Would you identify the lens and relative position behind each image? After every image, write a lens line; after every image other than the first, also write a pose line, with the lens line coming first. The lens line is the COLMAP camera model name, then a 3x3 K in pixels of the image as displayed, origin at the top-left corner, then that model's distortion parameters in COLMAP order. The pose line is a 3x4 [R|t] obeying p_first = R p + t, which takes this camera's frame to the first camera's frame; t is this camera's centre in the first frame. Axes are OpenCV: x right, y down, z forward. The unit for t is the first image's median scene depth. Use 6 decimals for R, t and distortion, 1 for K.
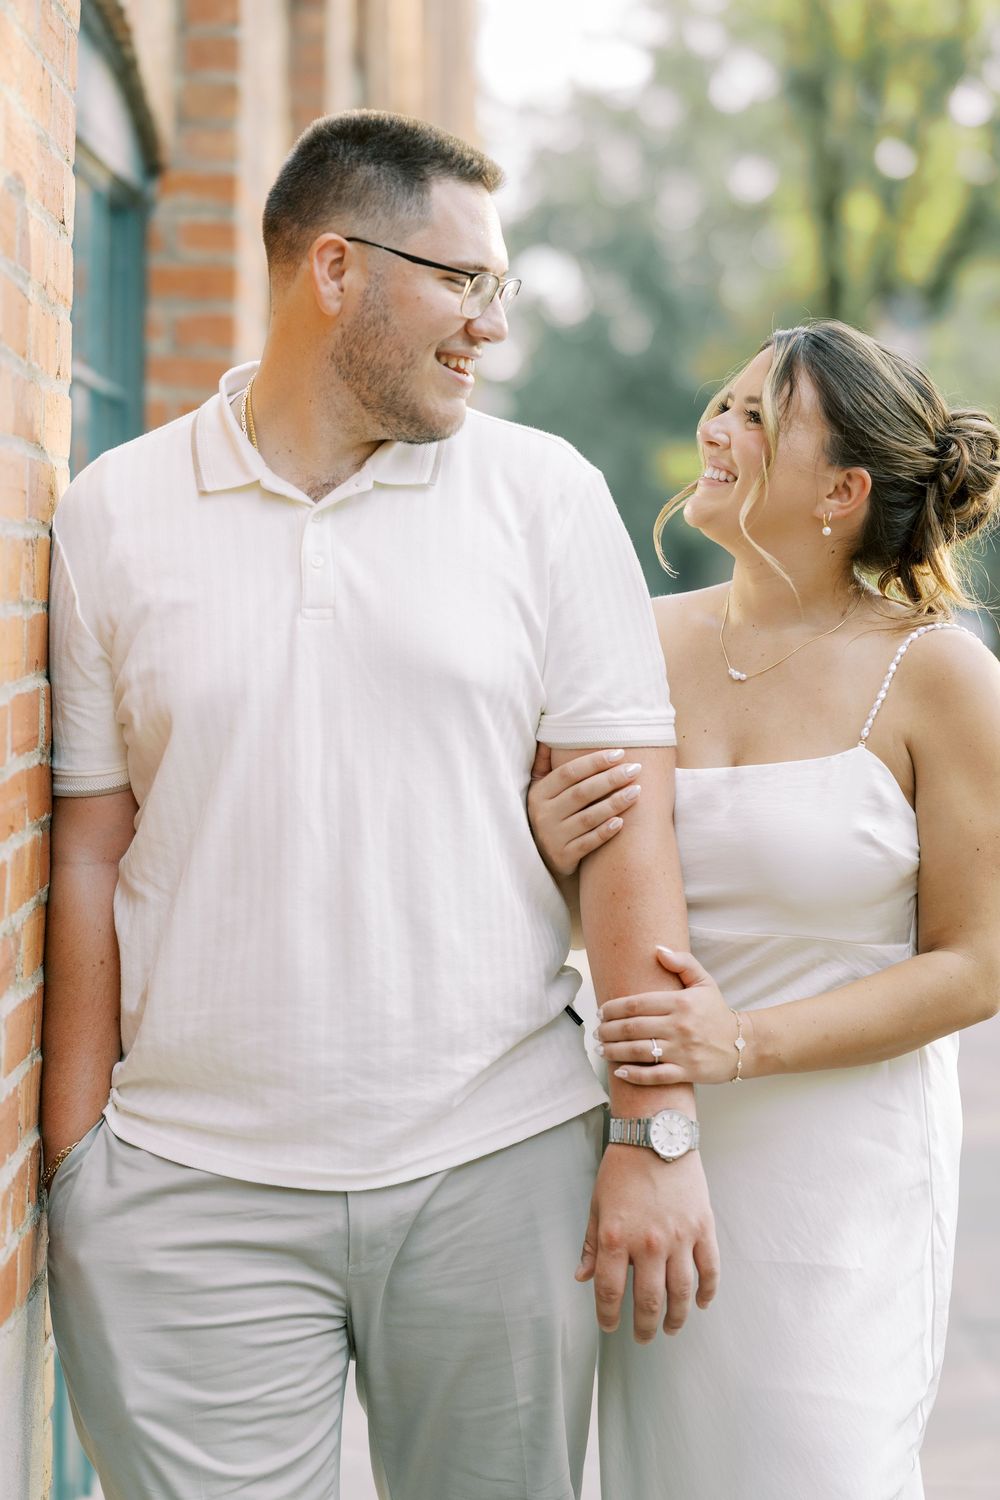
lens RADIAL K [[3707.5, 0, 500.0], [0, 3707.5, 750.0], [0, 0, 1]] dist [-1.868337, -0.249884]
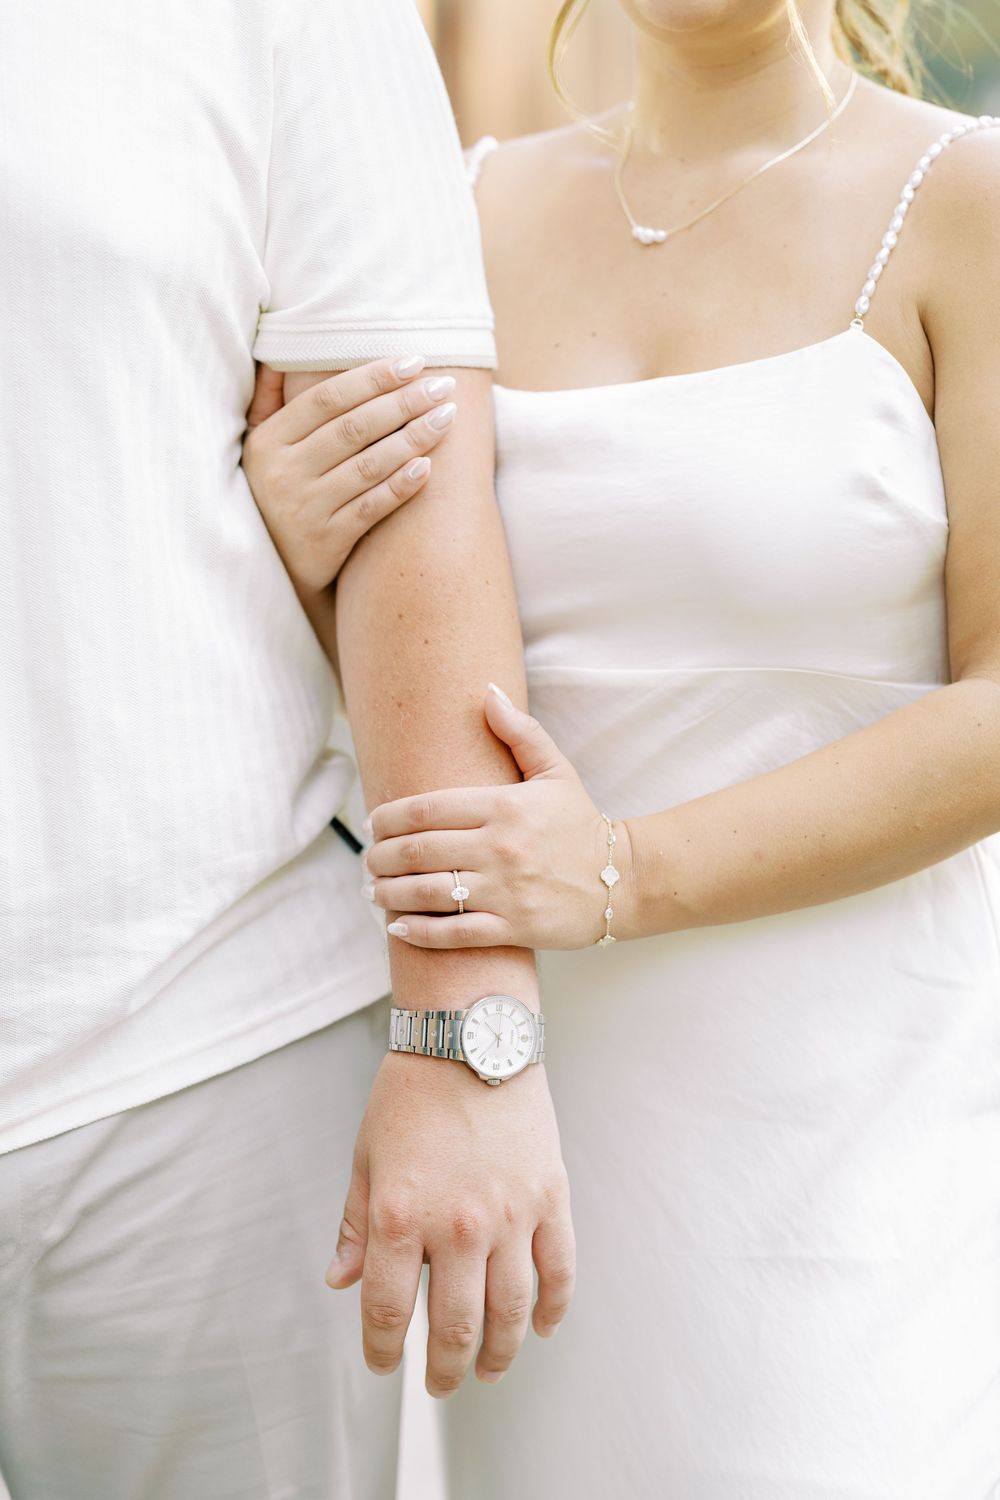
lens RADIAL K [[4158.0, 0, 500.0], [0, 4158.0, 750.0], [0, 0, 1]] dist [-1.030158, 24.060088]
pose [[0.994731, -0.027480, 0.098769, -0.016856], [0.022415, 0.998394, 0.052036, 0.025133], [-0.100040, -0.049548, 0.993749, 0.335896]]
